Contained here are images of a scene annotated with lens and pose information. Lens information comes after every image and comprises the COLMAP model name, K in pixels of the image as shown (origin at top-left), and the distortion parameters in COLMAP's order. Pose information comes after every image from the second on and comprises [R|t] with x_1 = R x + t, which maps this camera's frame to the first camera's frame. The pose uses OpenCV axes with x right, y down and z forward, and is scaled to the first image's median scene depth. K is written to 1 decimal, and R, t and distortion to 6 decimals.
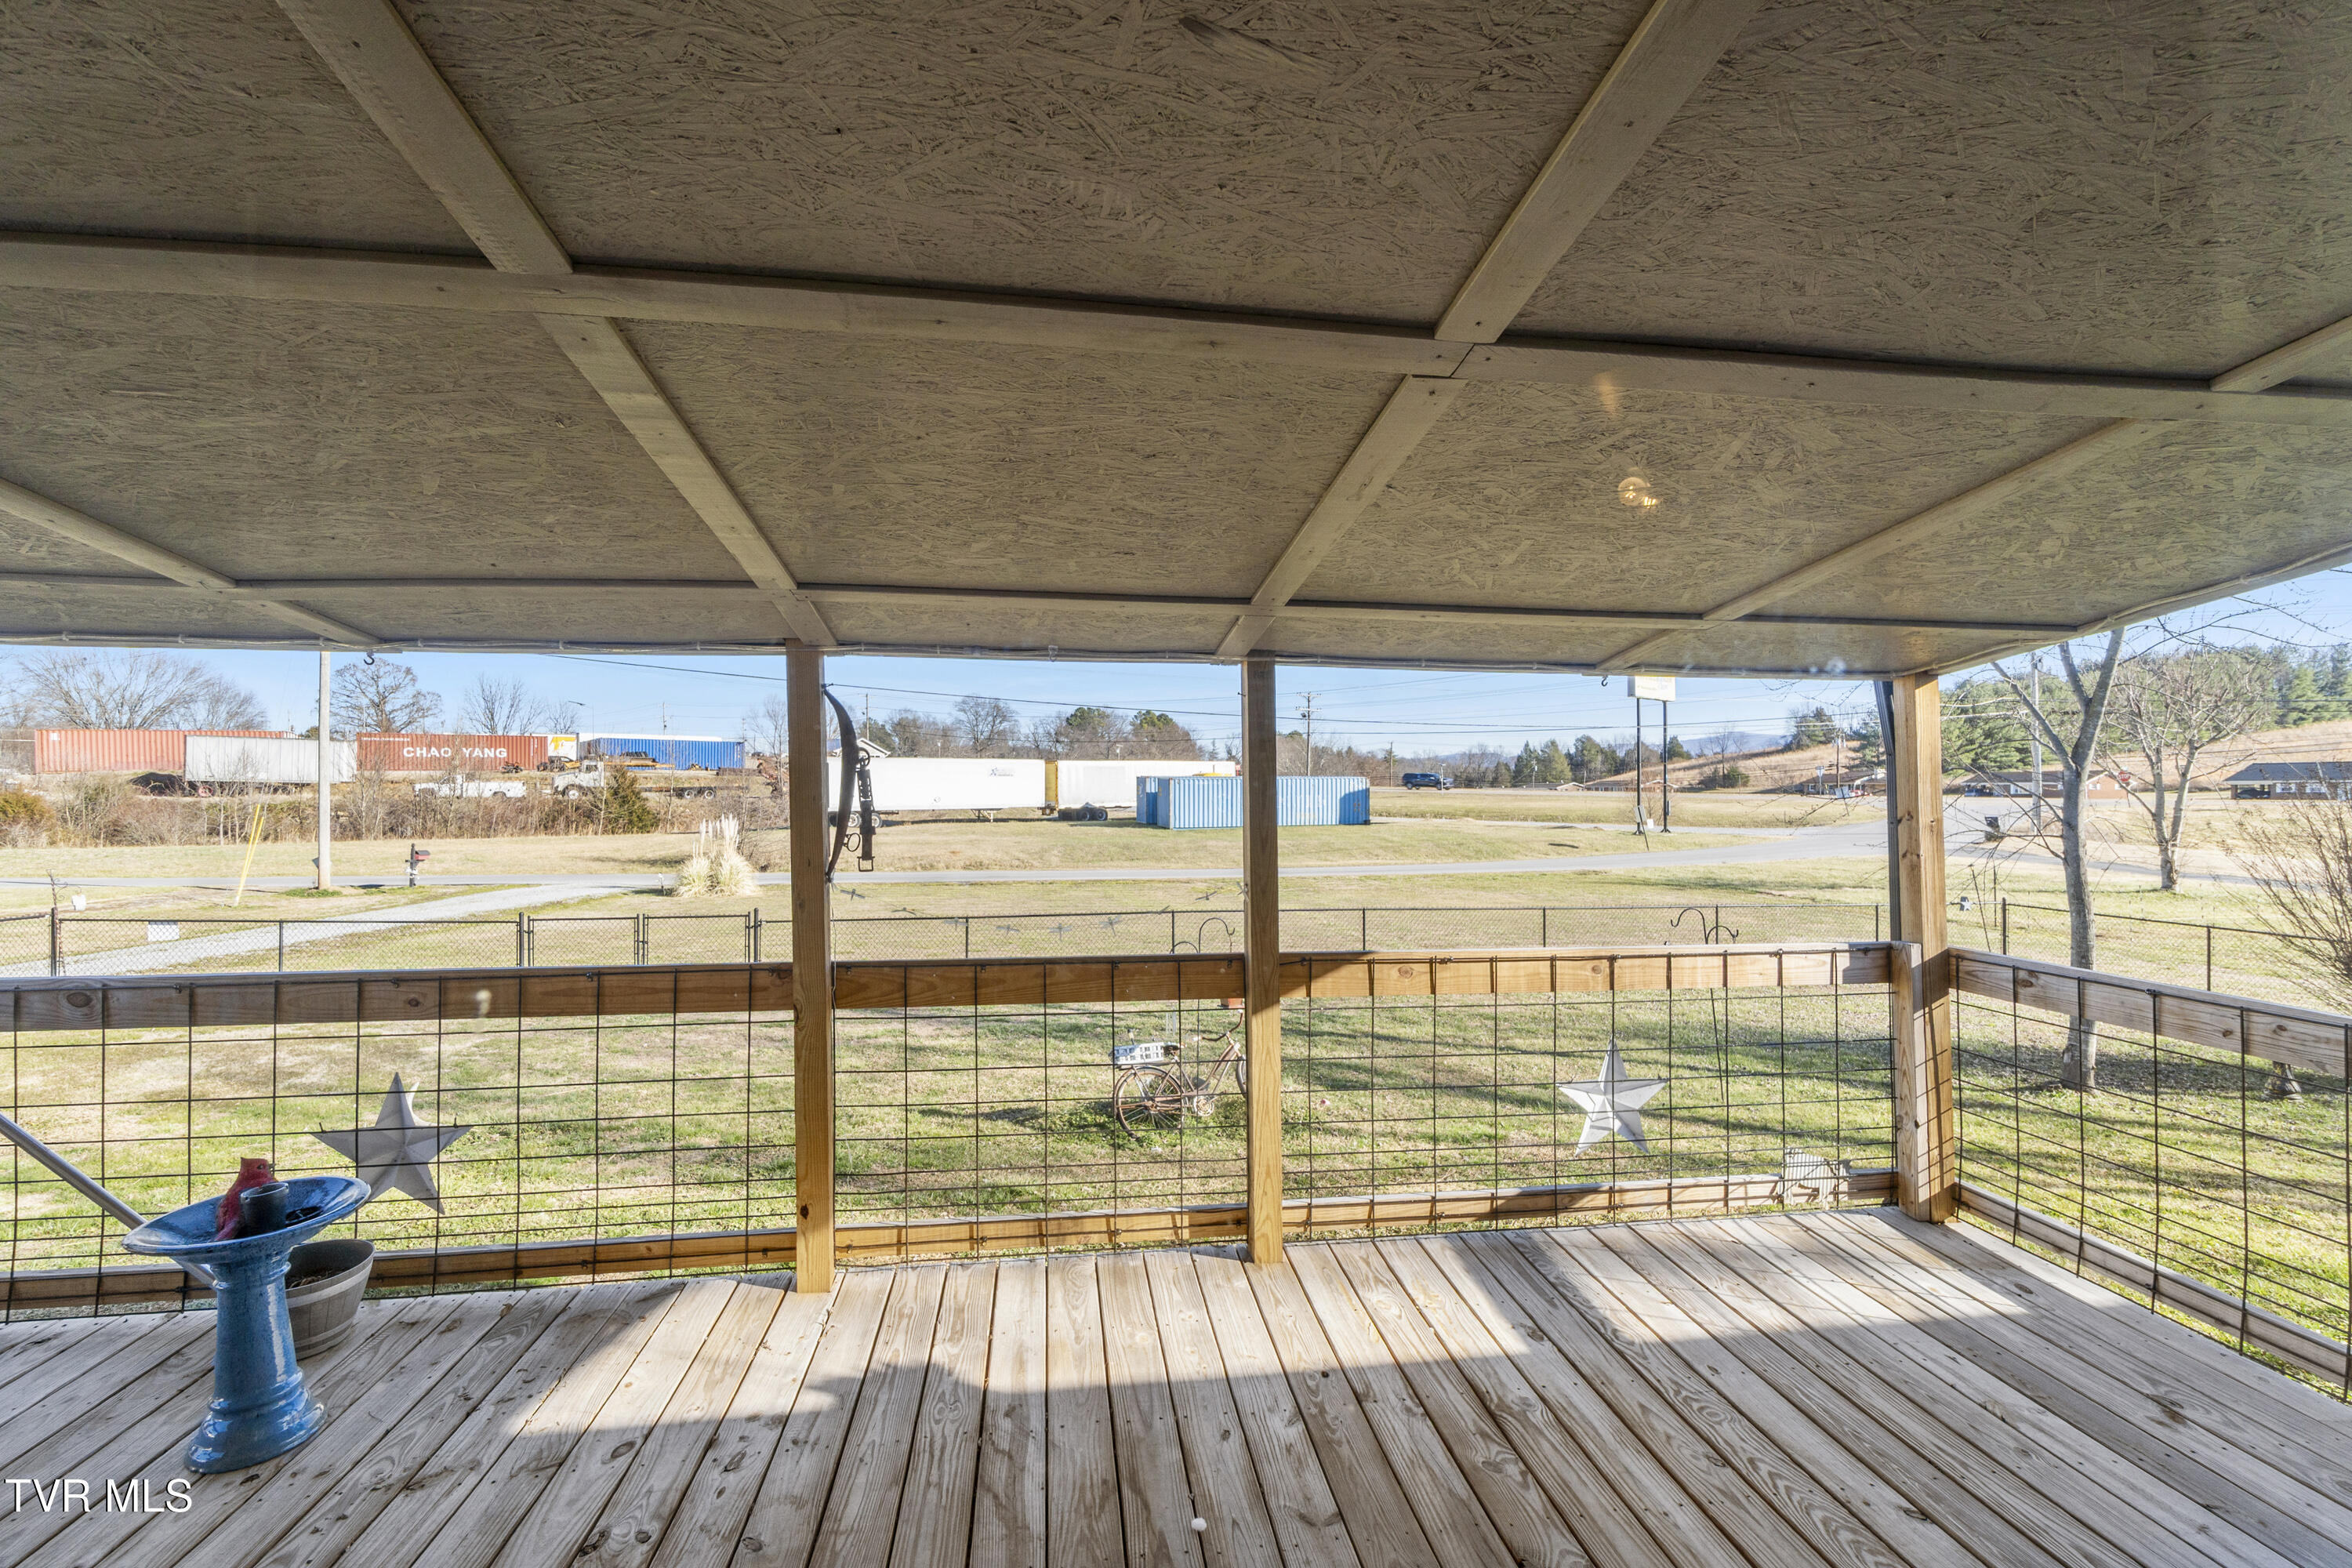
lens RADIAL K [[1027.7, 0, 1171.9], [0, 1027.7, 794.2], [0, 0, 1]] dist [-0.001824, -0.000019]
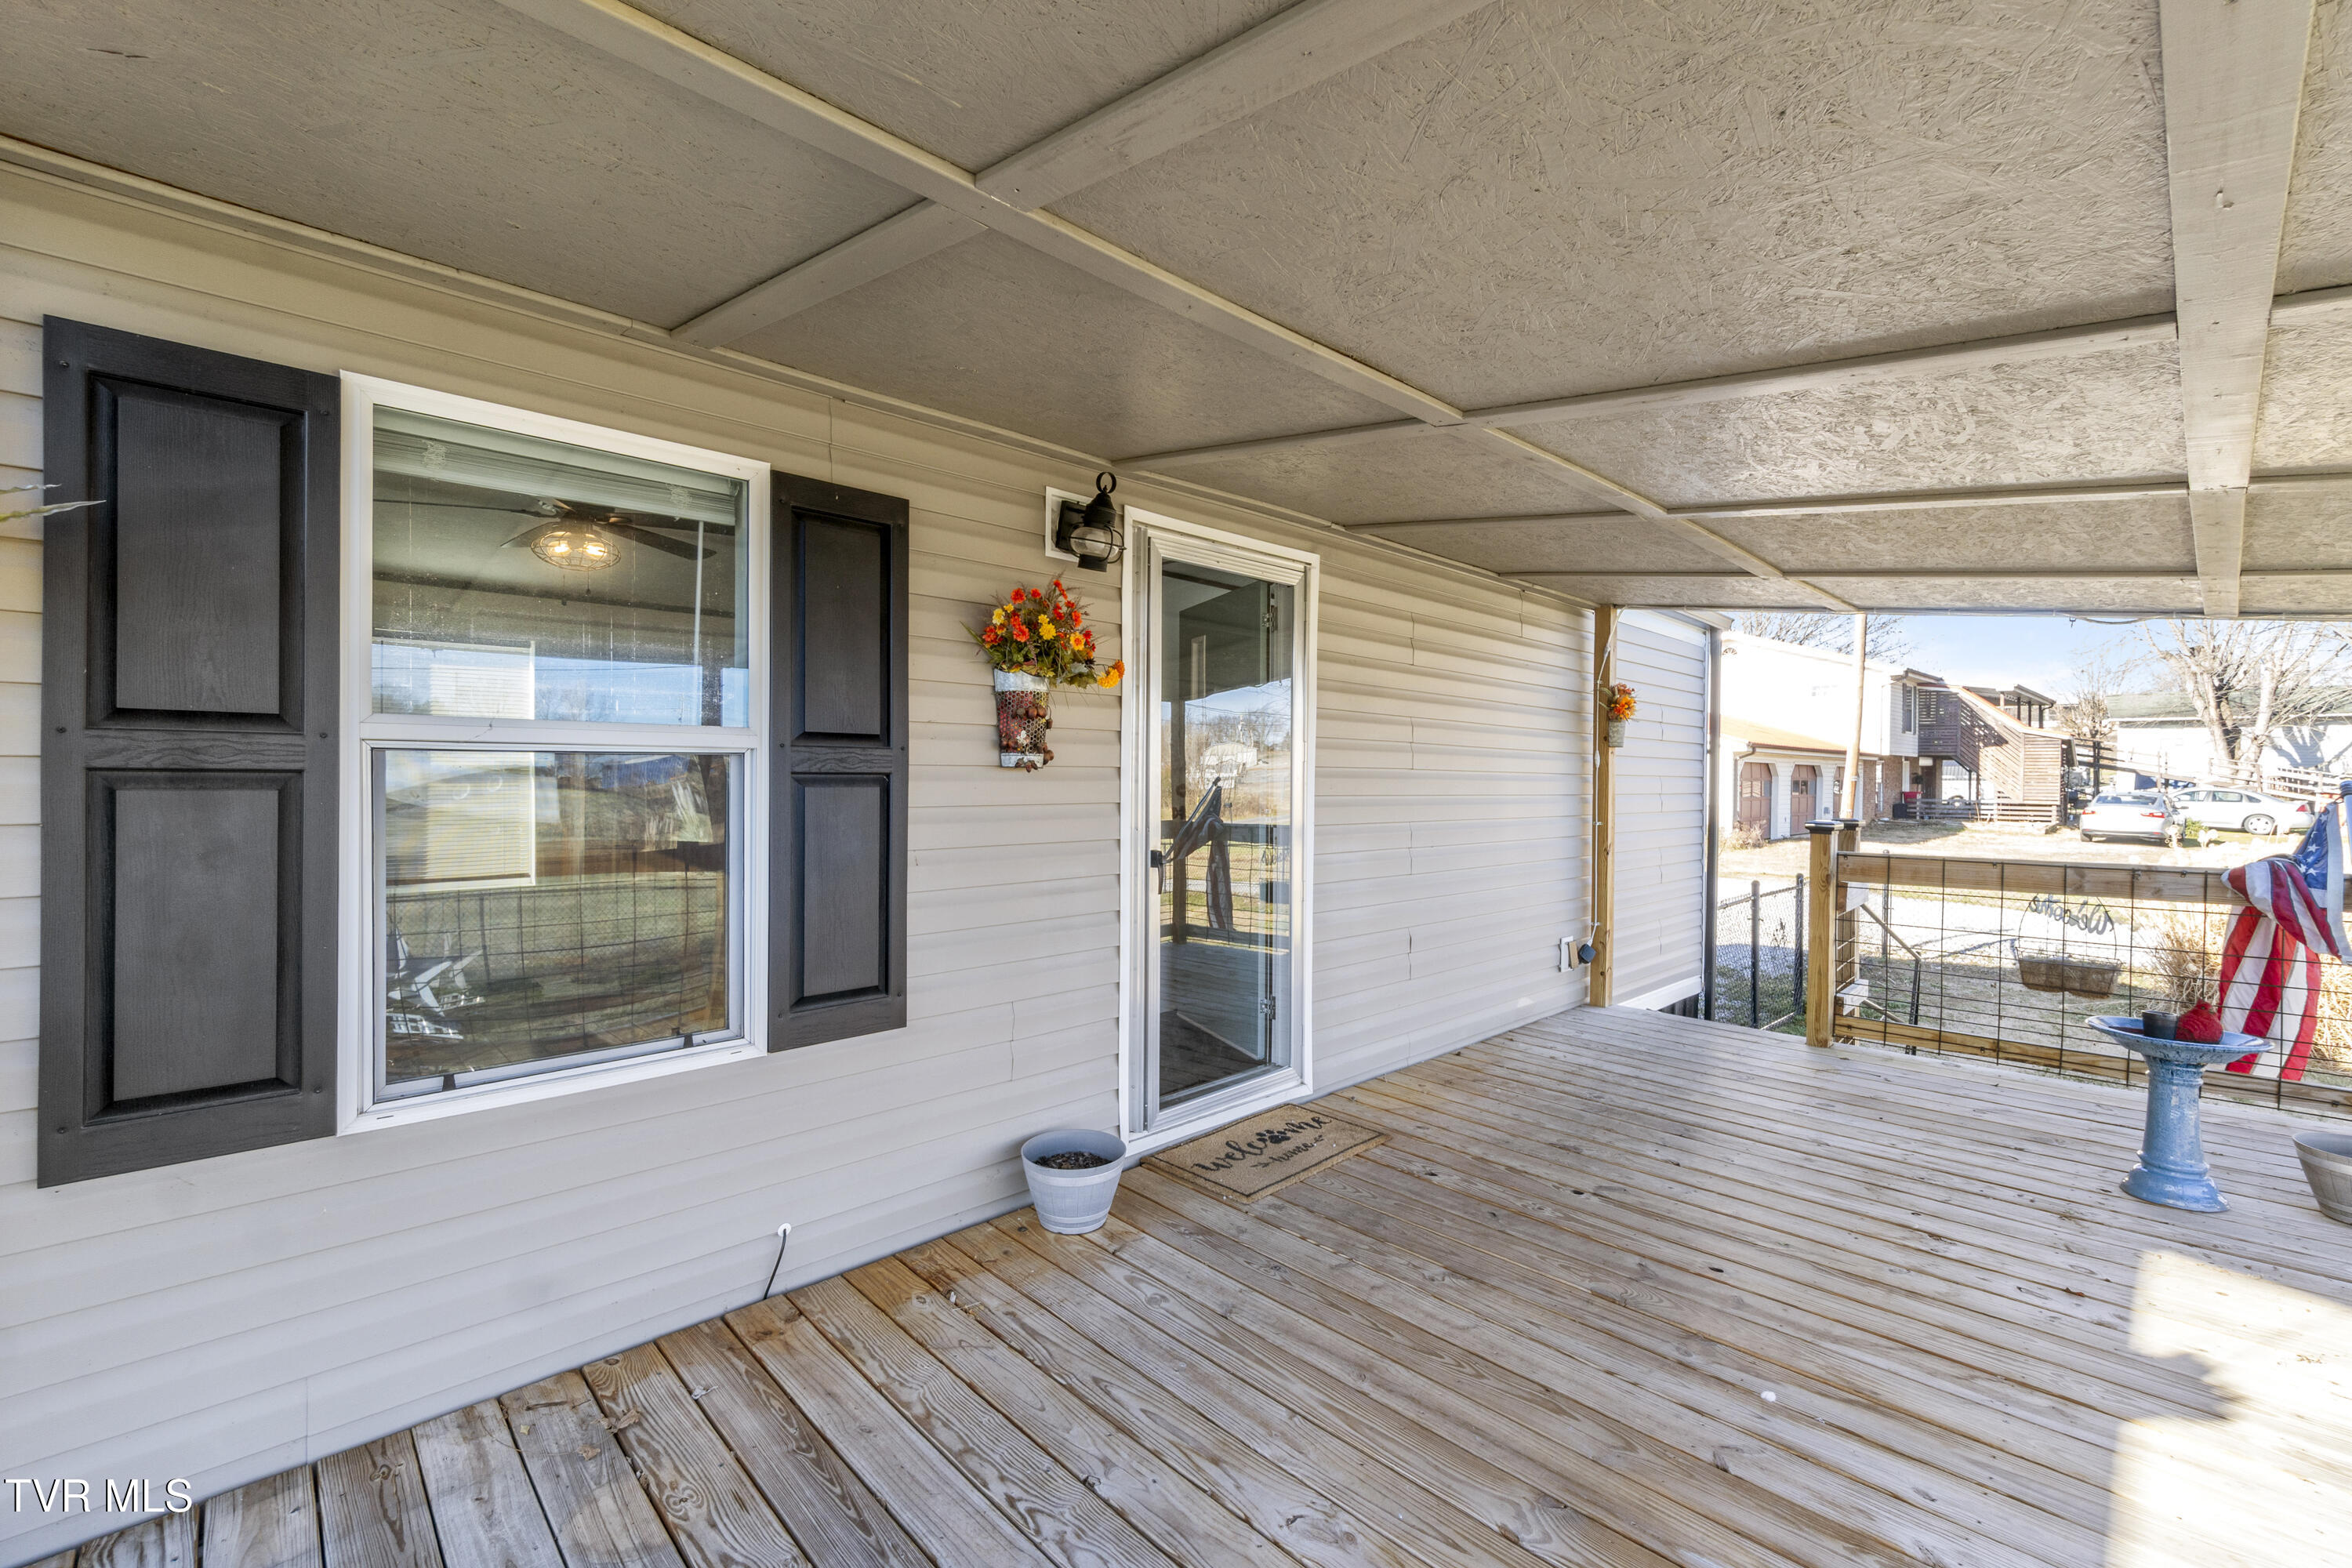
lens RADIAL K [[1007.3, 0, 1176.0], [0, 1007.3, 784.0], [0, 0, 1]] dist [-0.002485, -0.000214]
pose [[-0.810245, 0.000970, -0.586091, 1.046074], [-0.000680, 0.999996, 0.002596, 0.073367], [0.586091, 0.002502, -0.810241, 1.374074]]
